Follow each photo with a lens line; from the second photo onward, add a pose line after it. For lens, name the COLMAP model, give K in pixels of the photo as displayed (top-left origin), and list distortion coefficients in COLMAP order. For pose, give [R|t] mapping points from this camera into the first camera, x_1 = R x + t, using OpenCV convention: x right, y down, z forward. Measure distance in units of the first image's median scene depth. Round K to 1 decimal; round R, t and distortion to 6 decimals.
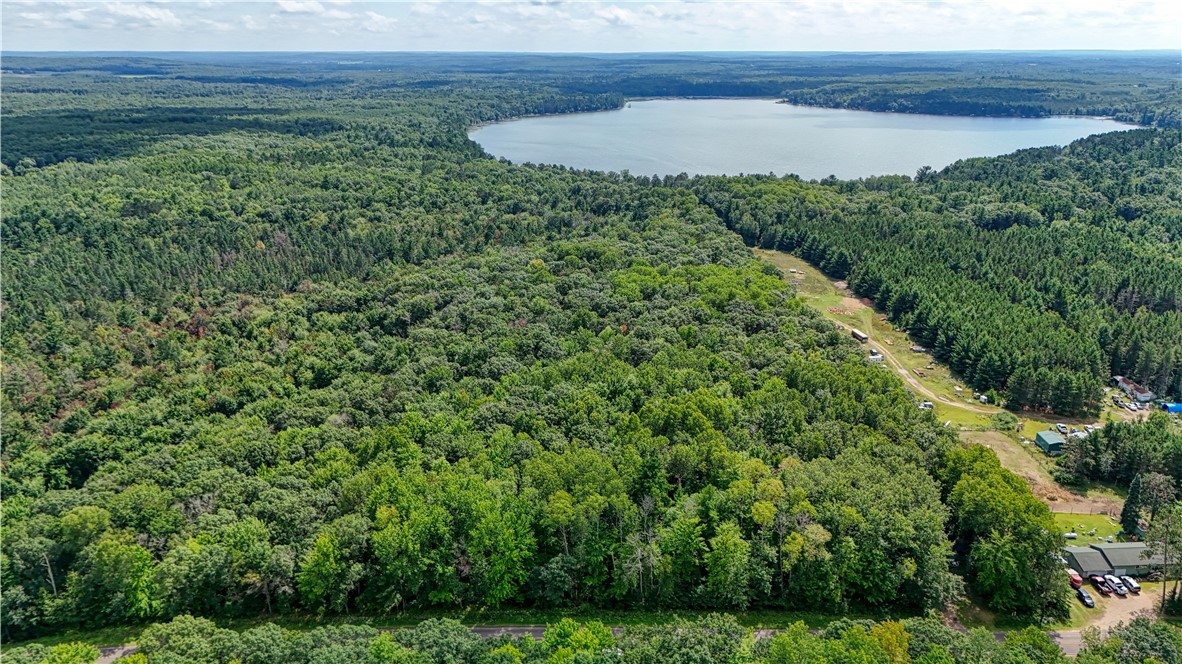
lens RADIAL K [[882.1, 0, 591.0], [0, 882.1, 332.0], [0, 0, 1]] dist [0.073439, -0.073380]
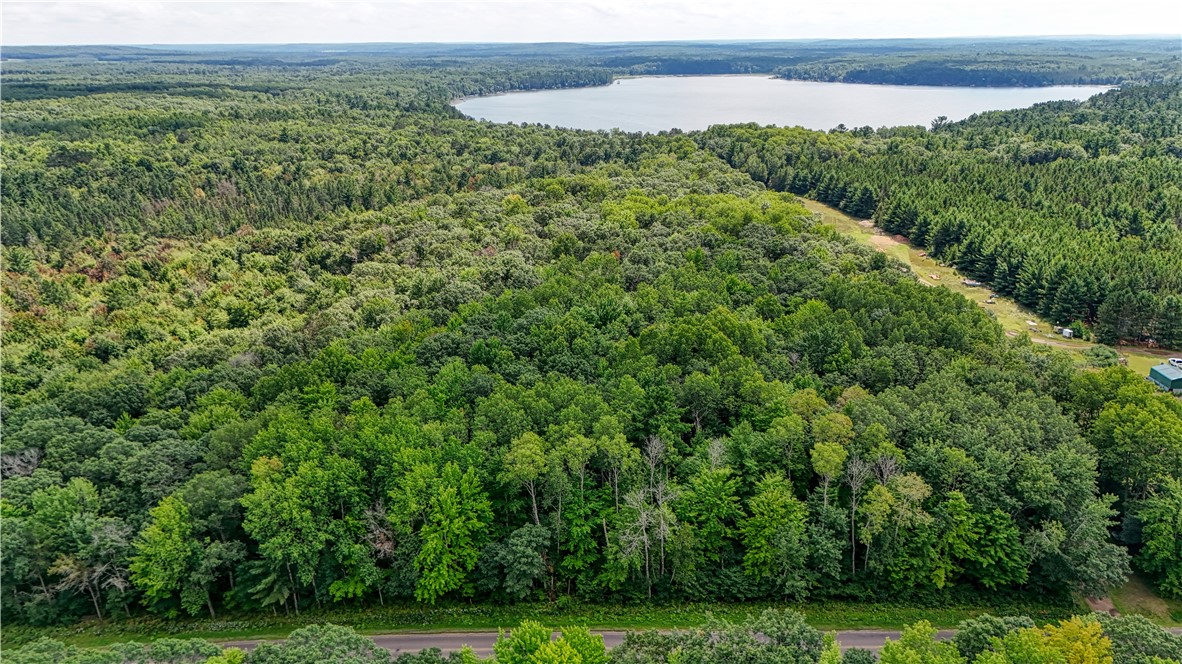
lens RADIAL K [[882.1, 0, 591.0], [0, 882.1, 332.0], [0, 0, 1]] dist [0.073439, -0.073380]
pose [[0.999878, -0.012473, 0.009388, 0.005736], [0.012388, 0.999882, 0.009083, 0.058700], [-0.009500, -0.008966, 0.999915, 0.193566]]
